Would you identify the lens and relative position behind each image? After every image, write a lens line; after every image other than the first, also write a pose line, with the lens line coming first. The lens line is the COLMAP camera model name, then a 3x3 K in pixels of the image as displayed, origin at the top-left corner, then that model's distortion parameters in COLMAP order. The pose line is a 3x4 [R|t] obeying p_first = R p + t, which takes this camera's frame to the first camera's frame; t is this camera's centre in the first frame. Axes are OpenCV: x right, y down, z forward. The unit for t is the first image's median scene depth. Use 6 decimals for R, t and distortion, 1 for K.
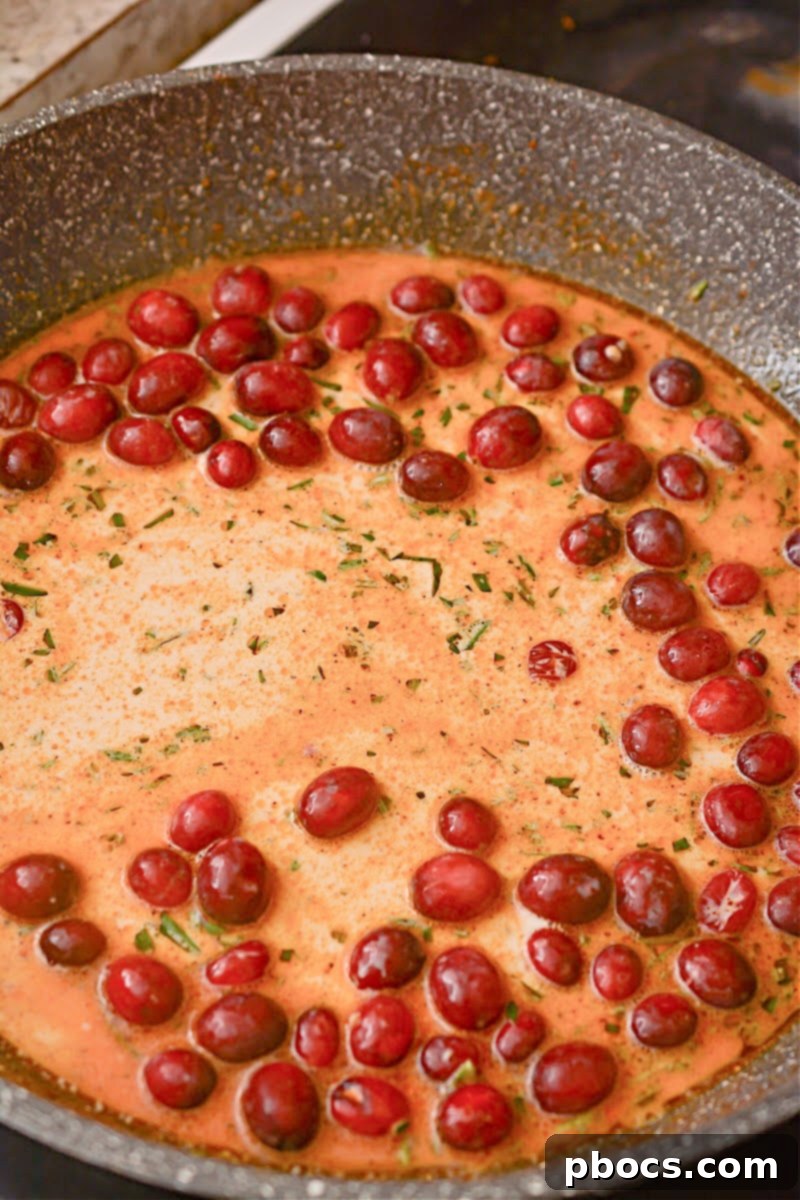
lens RADIAL K [[2140.8, 0, 399.1], [0, 2140.8, 597.5], [0, 0, 1]] dist [0.031348, 0.000000]
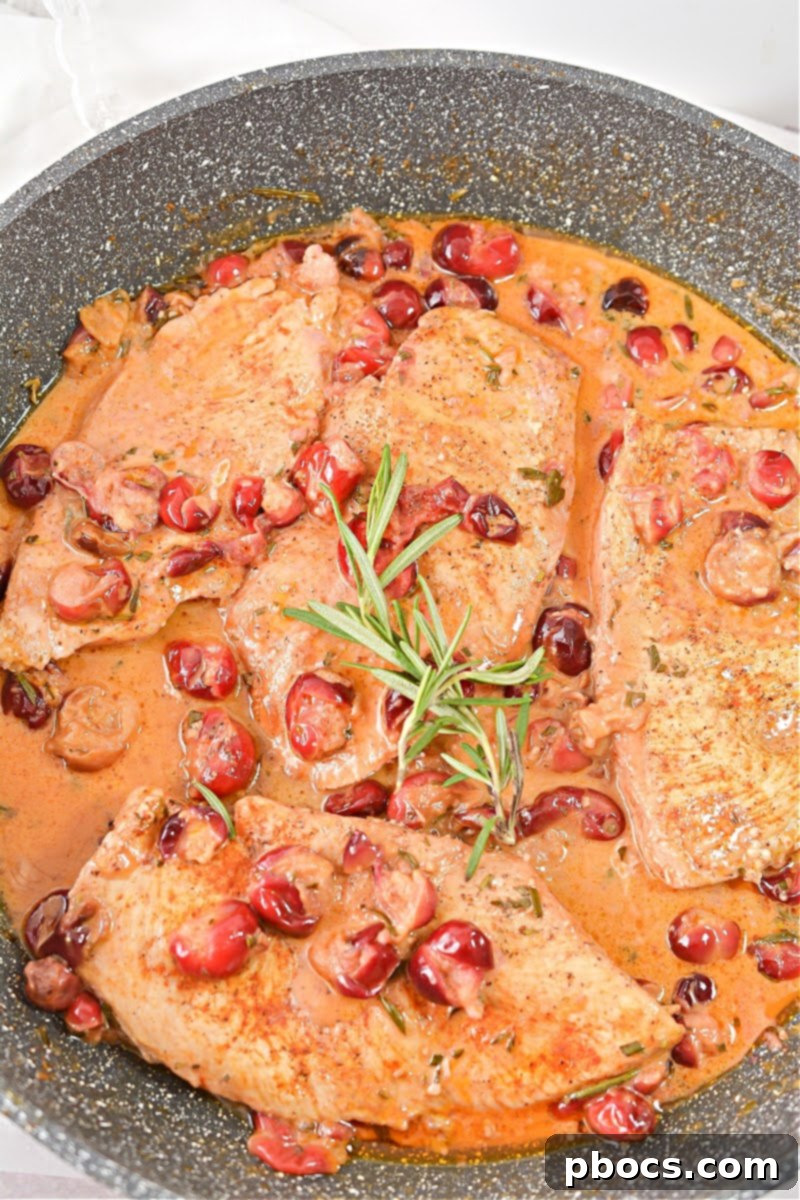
lens RADIAL K [[2140.8, 0, 399.8], [0, 2140.8, 599.2], [0, 0, 1]] dist [0.031348, 0.000000]
pose [[0.949201, -0.307405, 0.067225, -0.083598], [0.271907, 0.908799, 0.316467, -0.326869], [-0.158377, -0.282112, 0.946219, -0.020777]]
